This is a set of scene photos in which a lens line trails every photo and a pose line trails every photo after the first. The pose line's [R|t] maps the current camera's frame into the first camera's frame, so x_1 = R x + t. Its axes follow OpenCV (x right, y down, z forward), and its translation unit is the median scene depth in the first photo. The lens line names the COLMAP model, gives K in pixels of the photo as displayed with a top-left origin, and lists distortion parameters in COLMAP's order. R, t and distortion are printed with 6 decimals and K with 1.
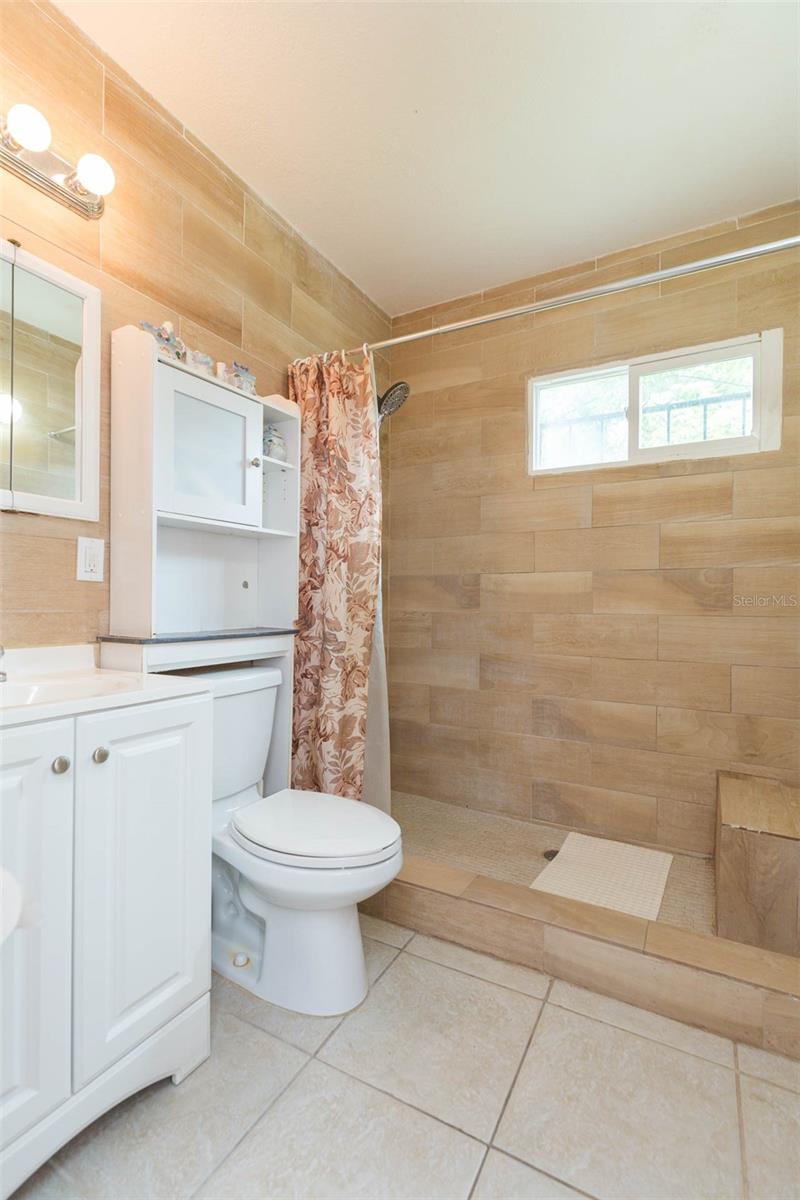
lens RADIAL K [[537.7, 0, 394.1], [0, 537.7, 598.4], [0, 0, 1]] dist [0.003049, 0.000283]
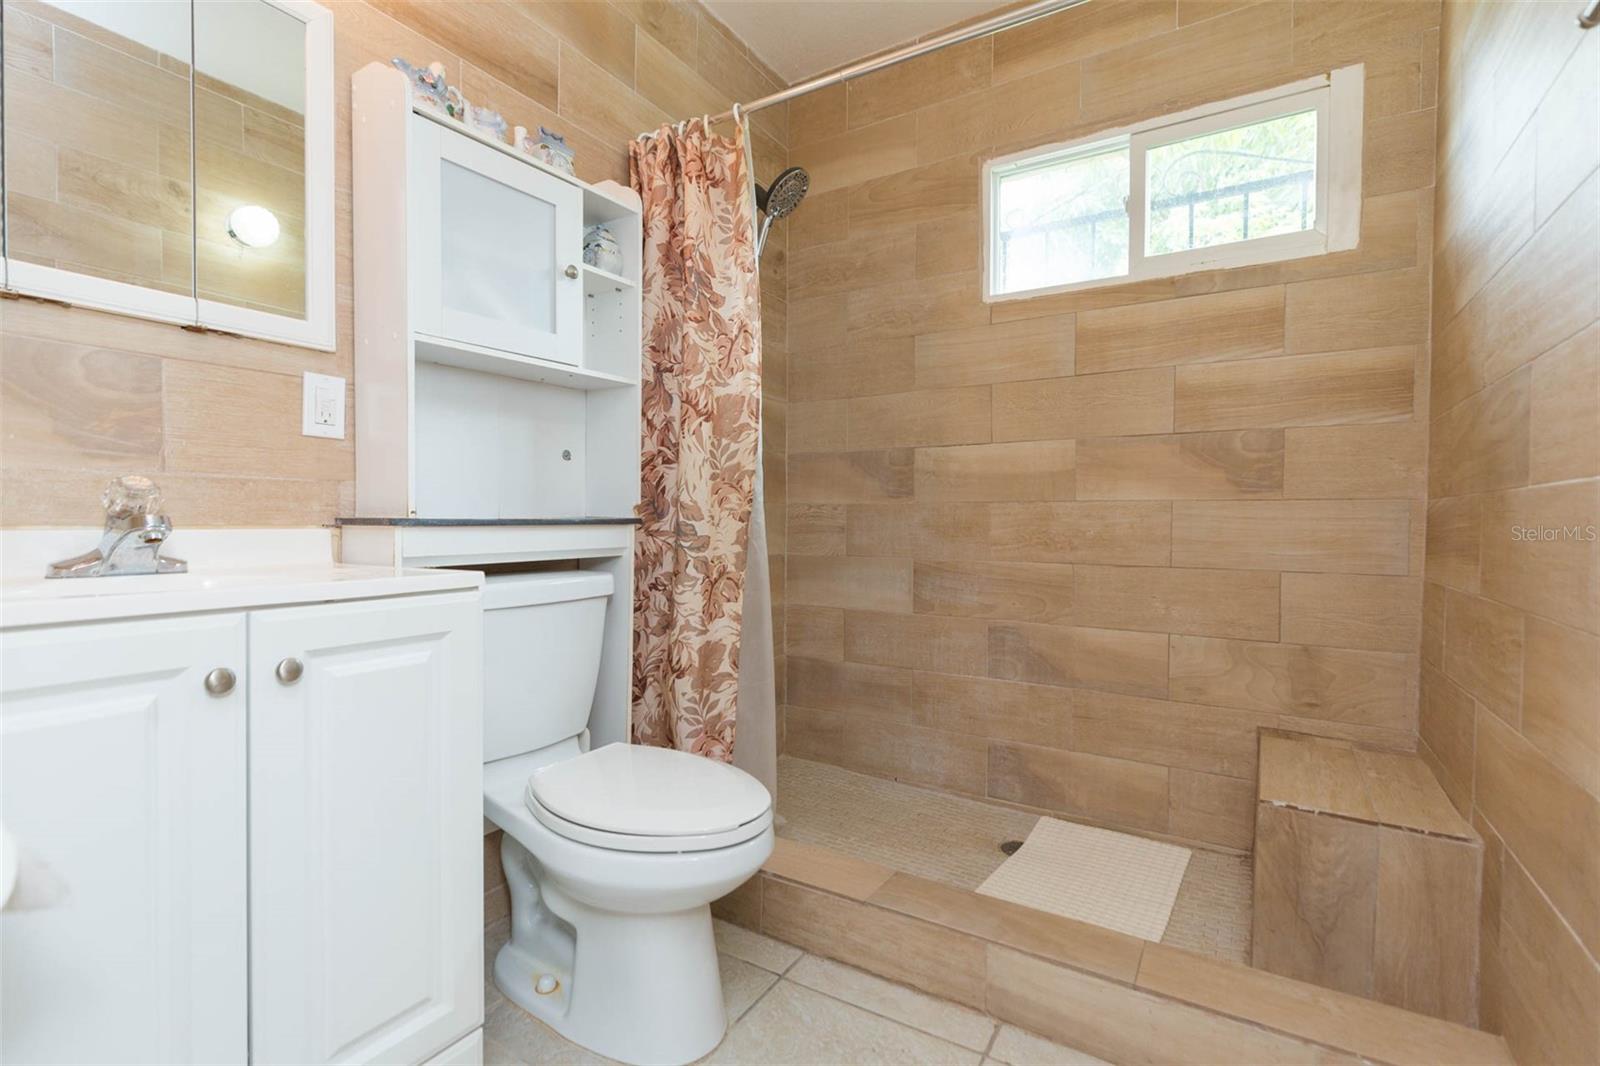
lens RADIAL K [[716.9, 0, 806.9], [0, 716.9, 532.2], [0, 0, 1]] dist [0.003049, 0.000283]
pose [[0.999089, -0.002677, -0.042582, 0.072453], [0.003326, 0.999879, 0.015188, 0.059311], [0.042537, -0.015316, 0.998978, 0.077396]]
